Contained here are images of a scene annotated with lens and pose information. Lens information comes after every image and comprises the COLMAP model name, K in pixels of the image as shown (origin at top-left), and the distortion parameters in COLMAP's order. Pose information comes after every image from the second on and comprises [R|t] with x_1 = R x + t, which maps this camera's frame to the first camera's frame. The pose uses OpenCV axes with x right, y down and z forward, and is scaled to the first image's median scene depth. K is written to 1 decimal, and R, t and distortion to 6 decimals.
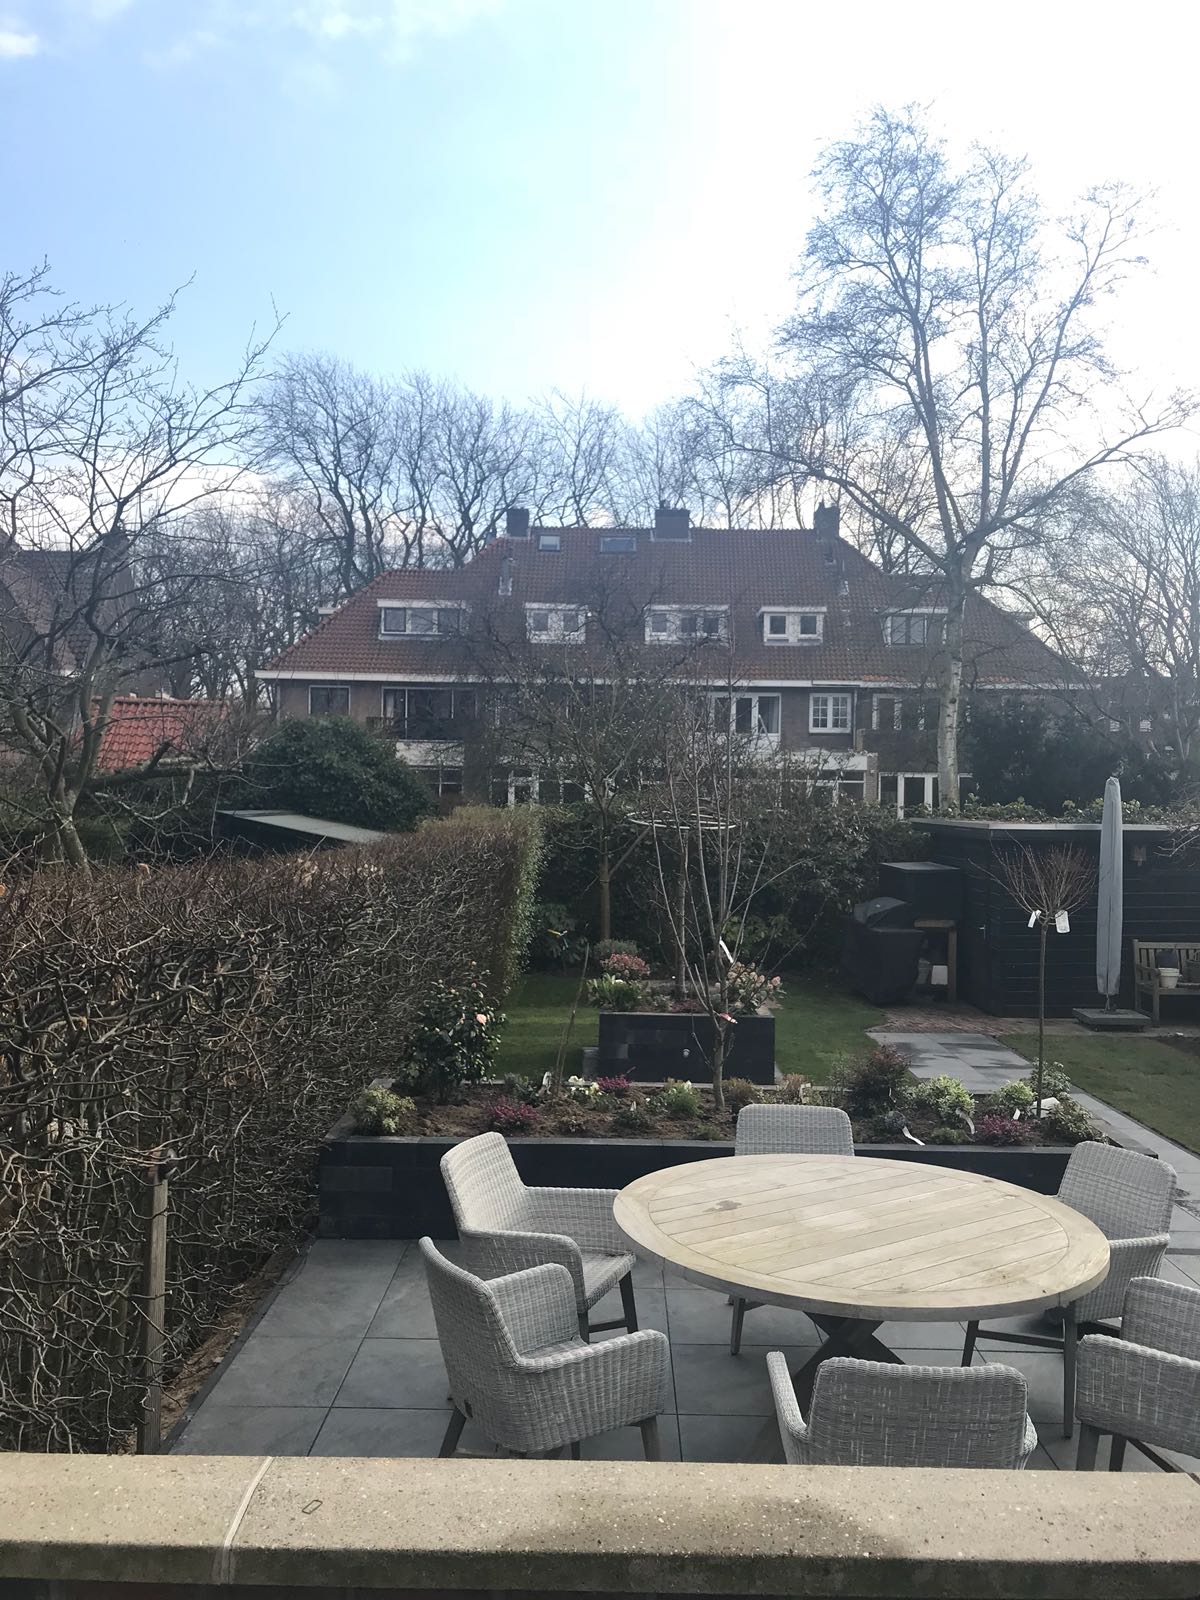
lens RADIAL K [[1300.9, 0, 600.0], [0, 1300.9, 800.0], [0, 0, 1]] dist [0.013314, -0.010686]
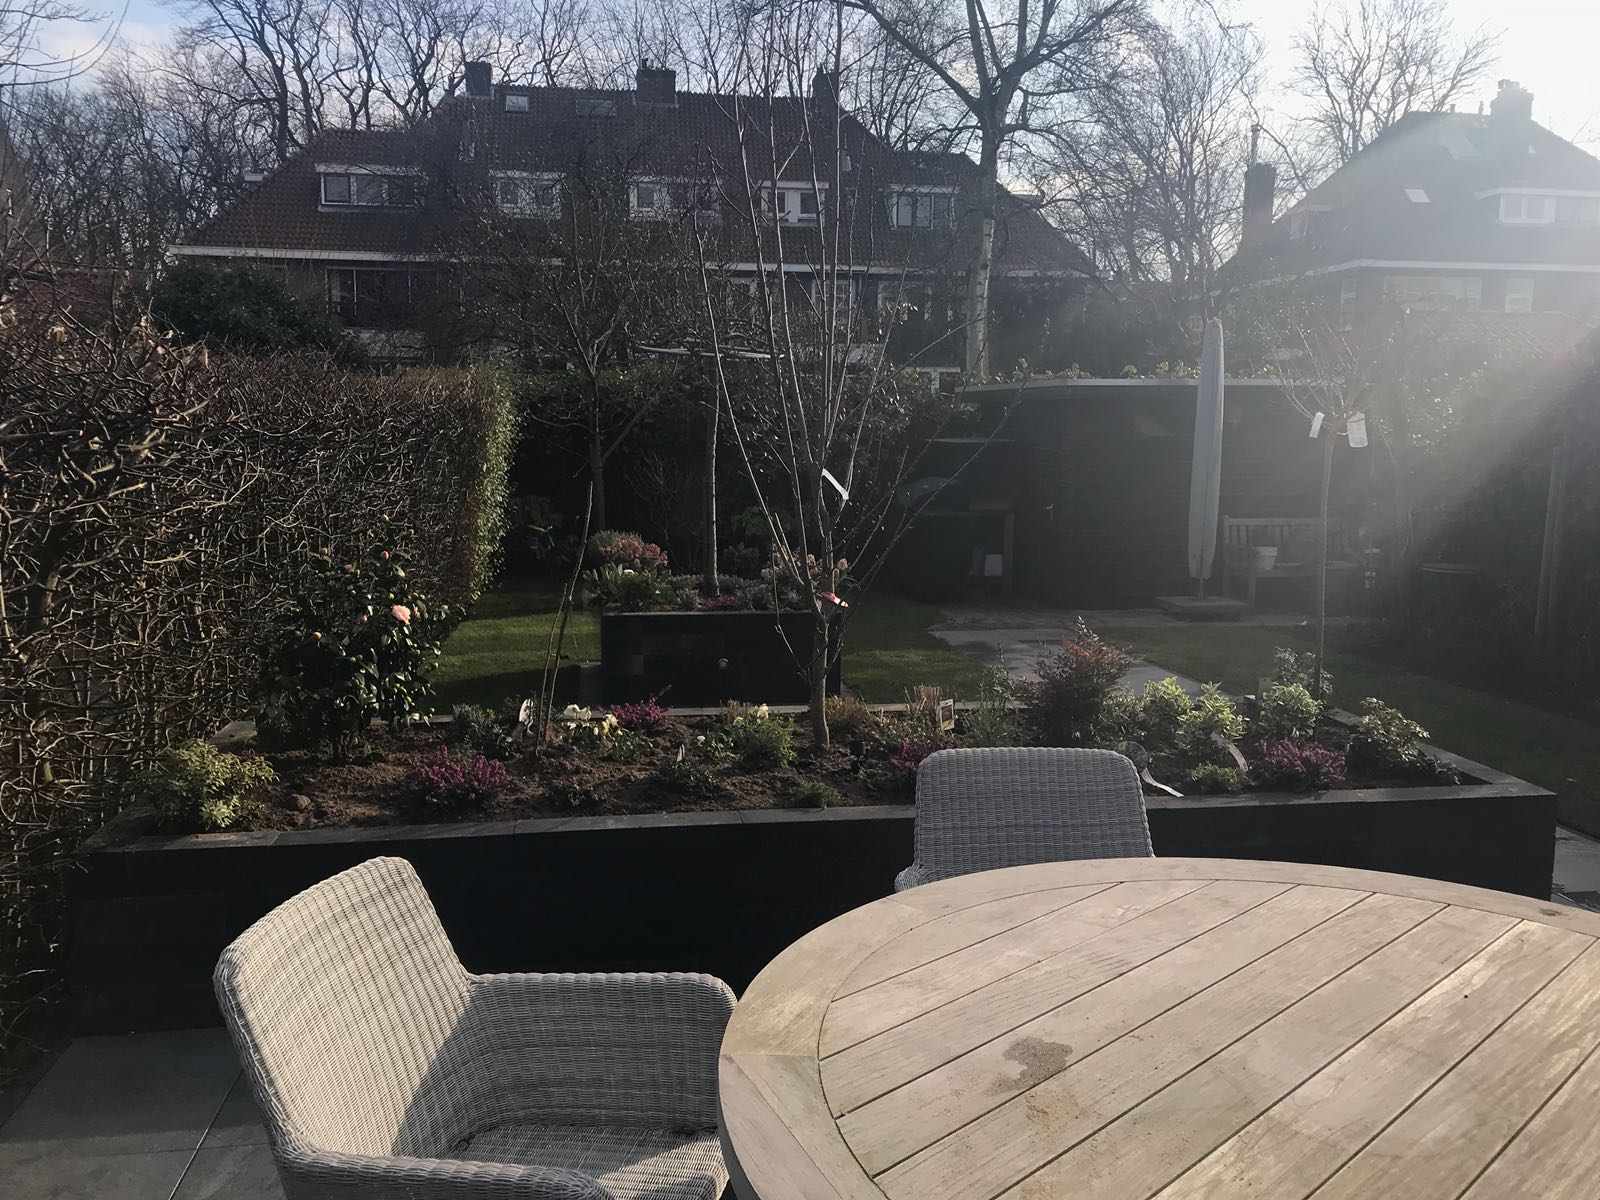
lens RADIAL K [[1300.9, 0, 800.0], [0, 1300.9, 600.0], [0, 0, 1]] dist [0.013314, -0.010686]
pose [[0.986528, -0.029301, 0.160944, -0.004091], [0.006601, 0.990158, 0.139799, 0.029004], [-0.163456, -0.136853, 0.977012, 0.143740]]
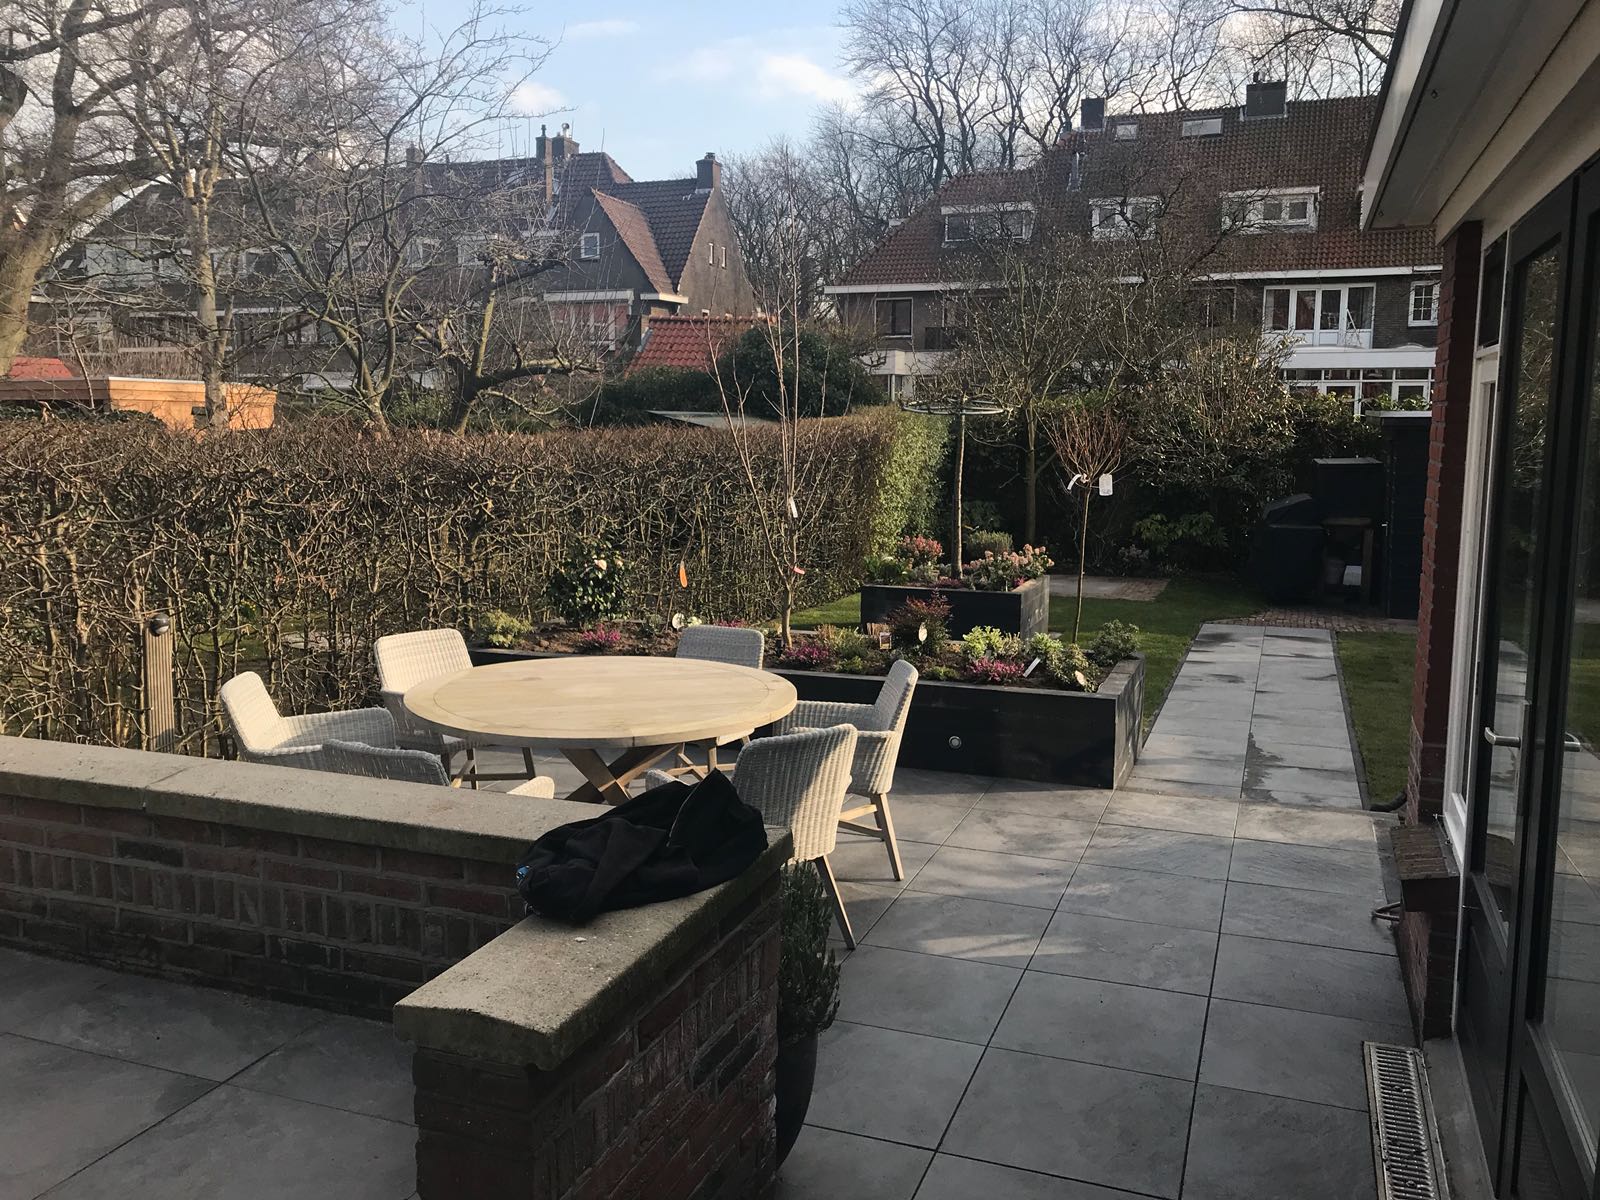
lens RADIAL K [[1300.9, 0, 800.0], [0, 1300.9, 600.0], [0, 0, 1]] dist [0.013314, -0.010686]
pose [[0.940734, 0.033499, -0.337486, 0.162376], [0.013830, 0.990493, 0.136867, 0.013567], [0.338863, -0.133423, 0.931327, -0.017632]]
